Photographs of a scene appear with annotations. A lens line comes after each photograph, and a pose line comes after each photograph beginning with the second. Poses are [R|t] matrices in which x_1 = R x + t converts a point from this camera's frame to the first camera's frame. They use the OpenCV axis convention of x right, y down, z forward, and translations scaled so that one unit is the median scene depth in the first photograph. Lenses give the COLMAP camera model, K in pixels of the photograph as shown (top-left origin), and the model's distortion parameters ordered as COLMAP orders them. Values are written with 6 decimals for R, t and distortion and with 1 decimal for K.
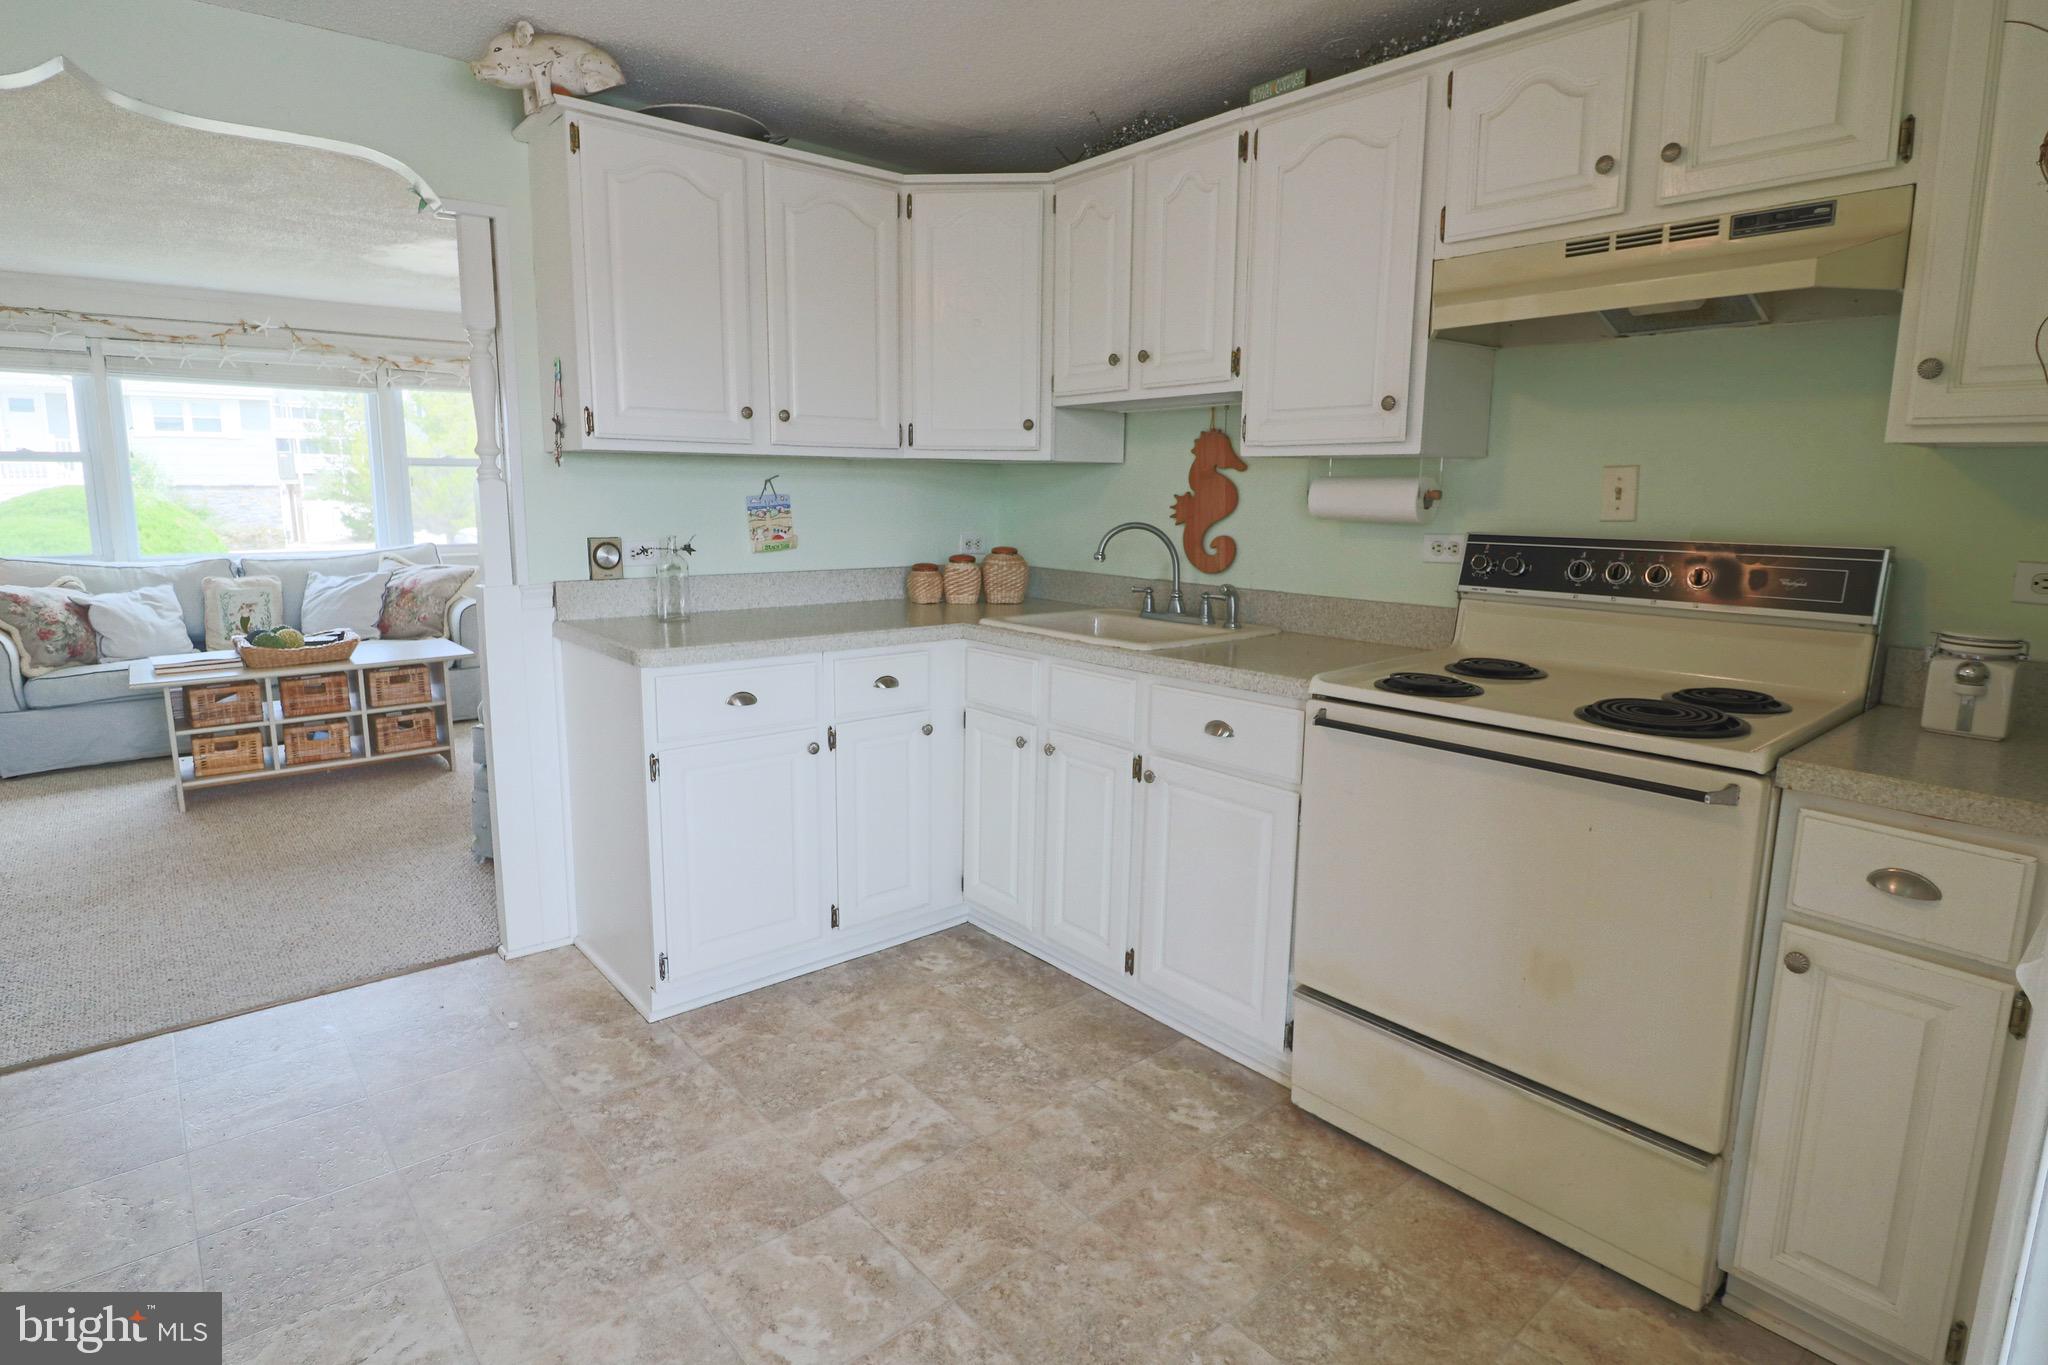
lens RADIAL K [[1060.1, 0, 1008.8], [0, 1060.1, 662.0], [0, 0, 1]] dist [-0.002013, -0.013255]
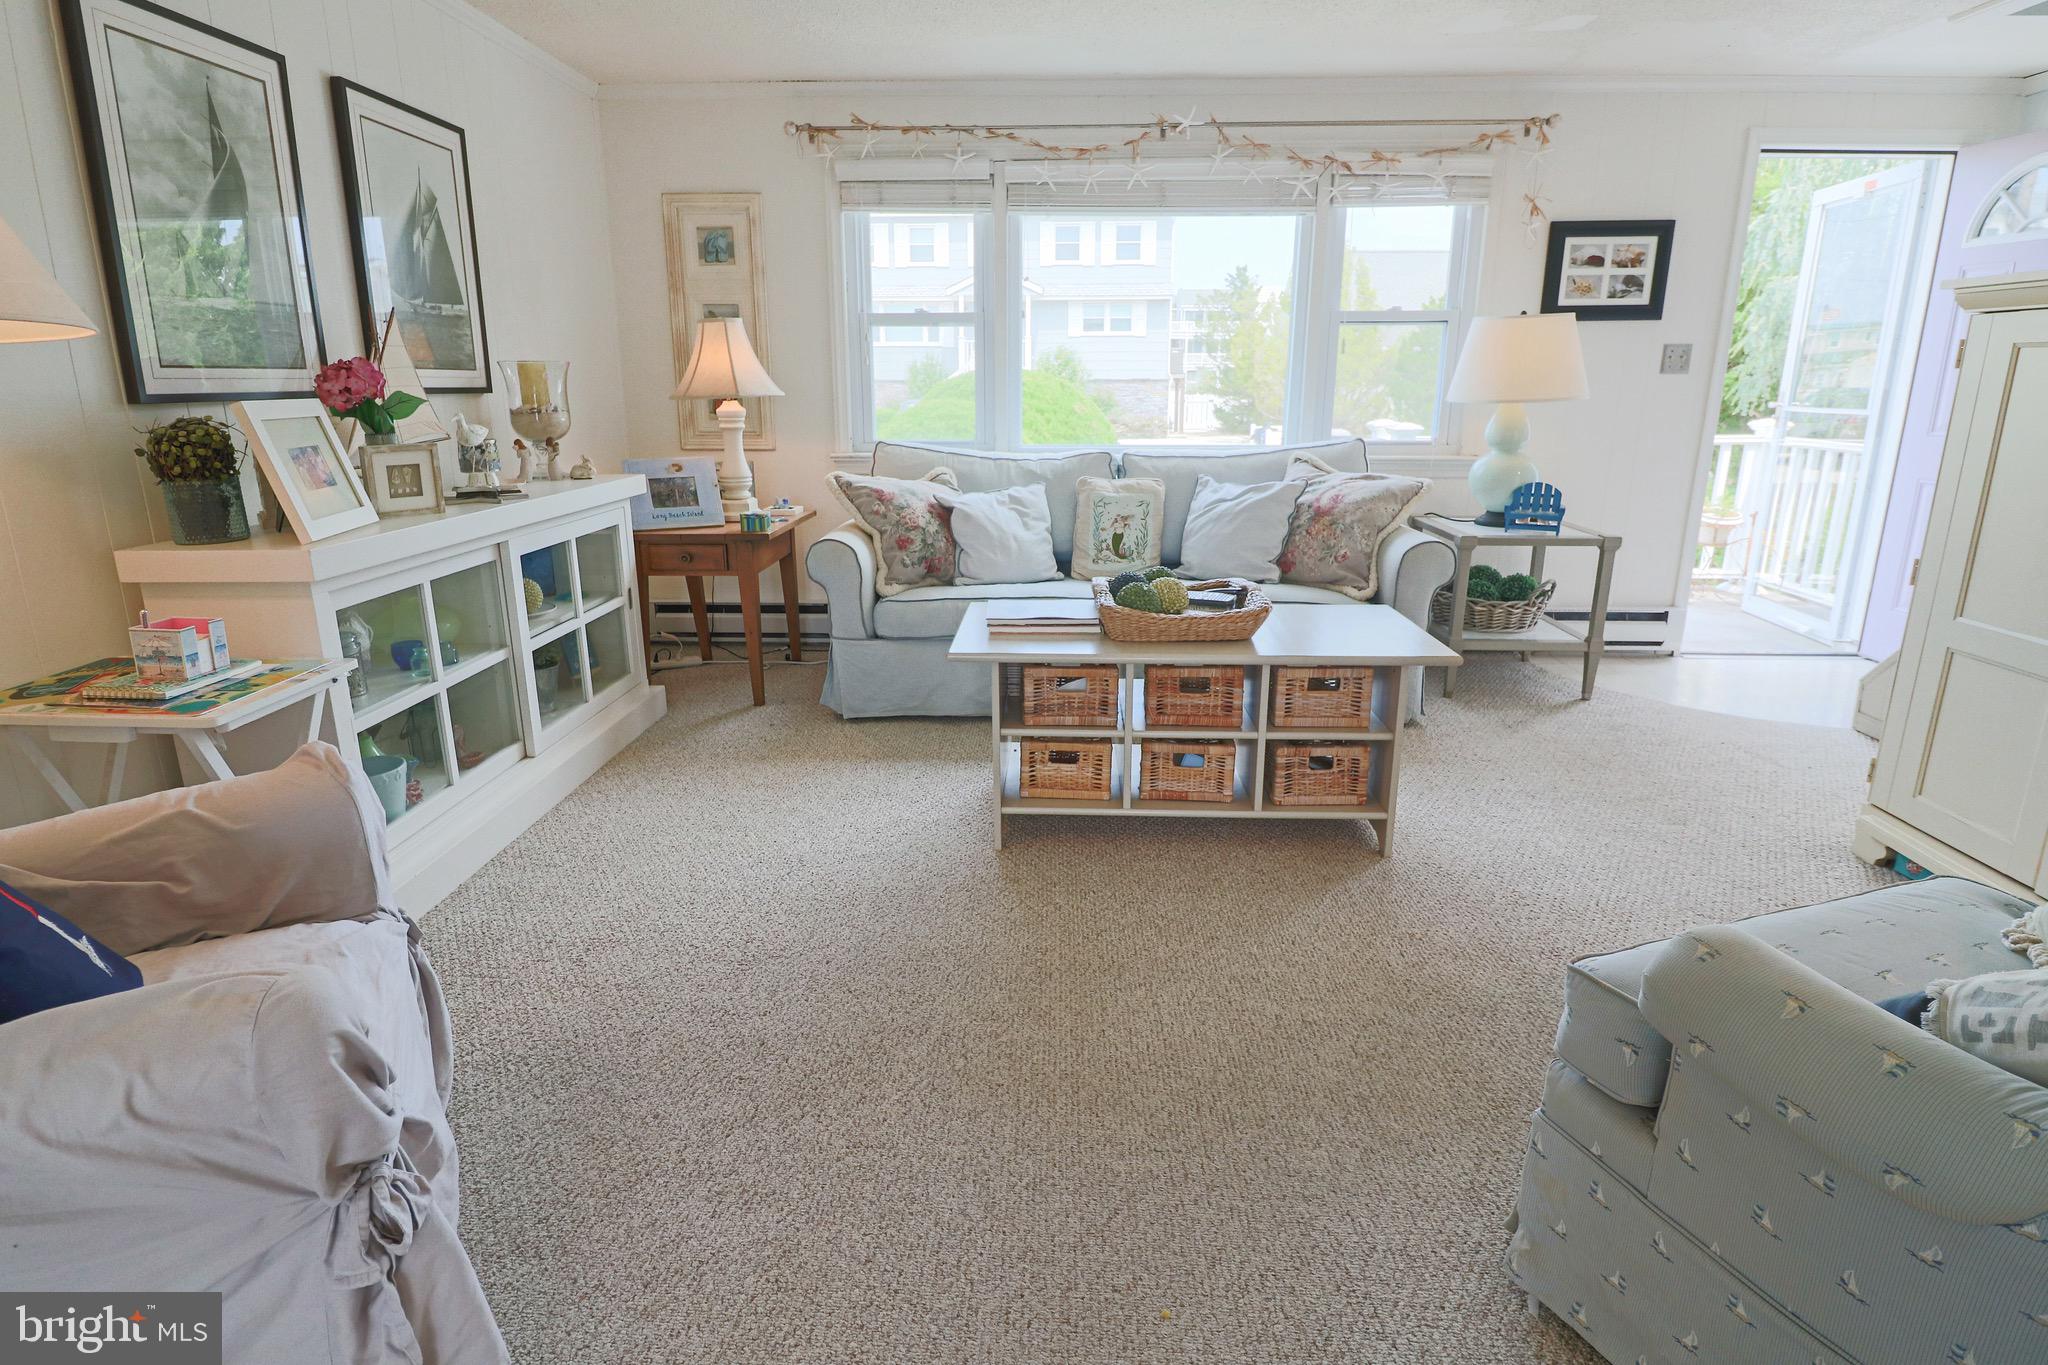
lens RADIAL K [[1060.1, 0, 1021.2], [0, 1060.1, 665.0], [0, 0, 1]] dist [-0.002013, -0.013255]
pose [[0.744263, 0.165351, -0.647095, -0.287841], [-0.102380, 0.985663, 0.134111, -0.045919], [0.659993, -0.033564, 0.750521, 0.407521]]
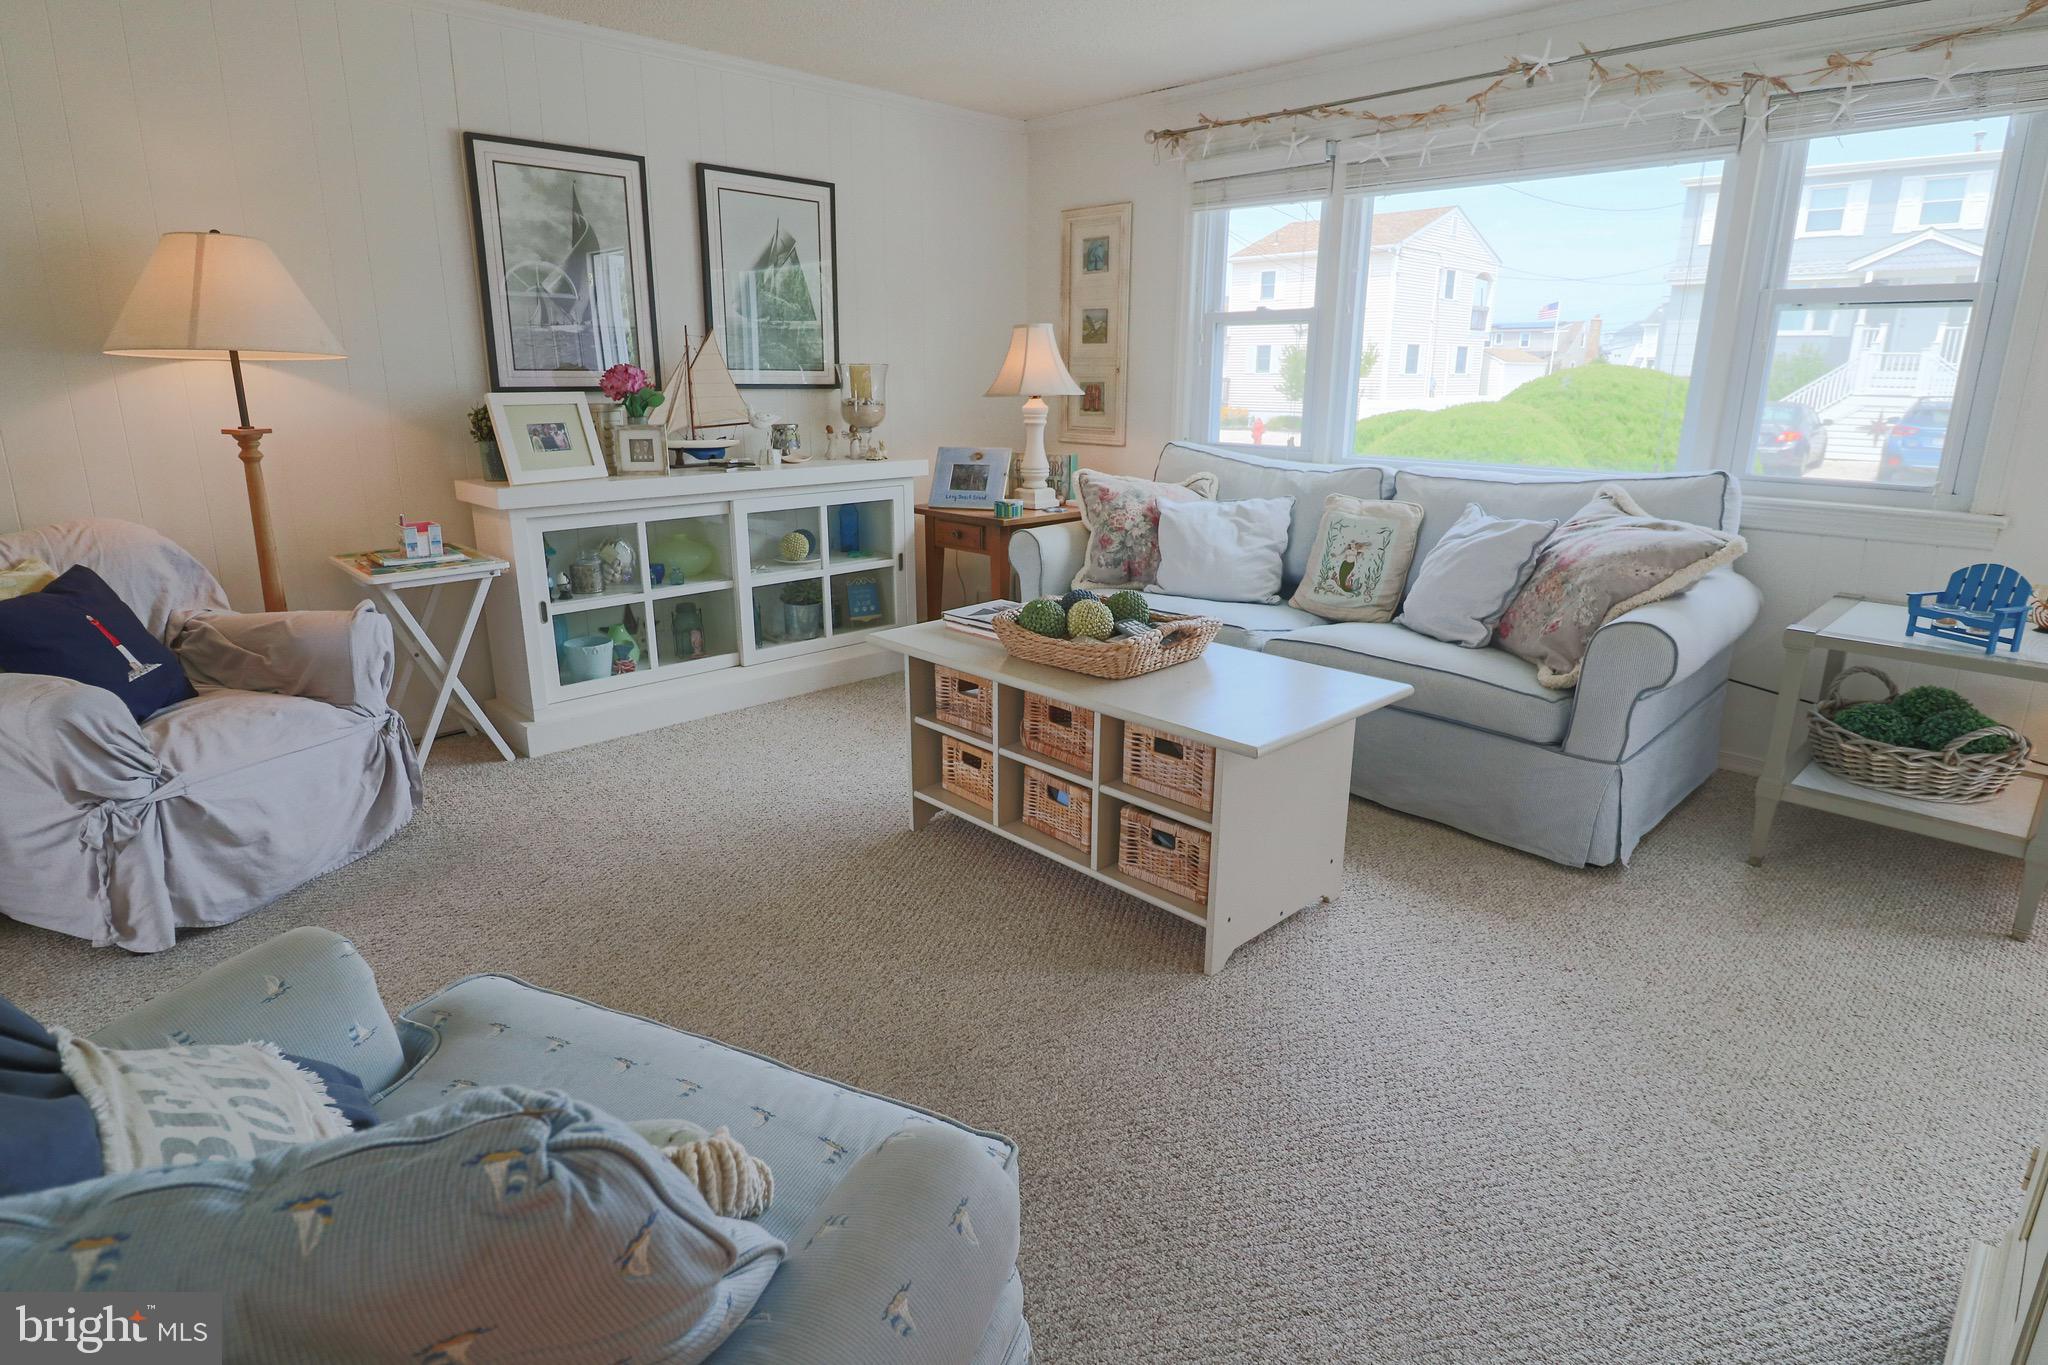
lens RADIAL K [[1060.1, 0, 995.3], [0, 1060.1, 657.0], [0, 0, 1]] dist [-0.002013, -0.013255]
pose [[0.071631, 0.252191, -0.965023, -0.112455], [-0.166149, 0.957007, 0.237764, -0.107365], [0.983496, 0.143306, 0.110453, 0.748912]]
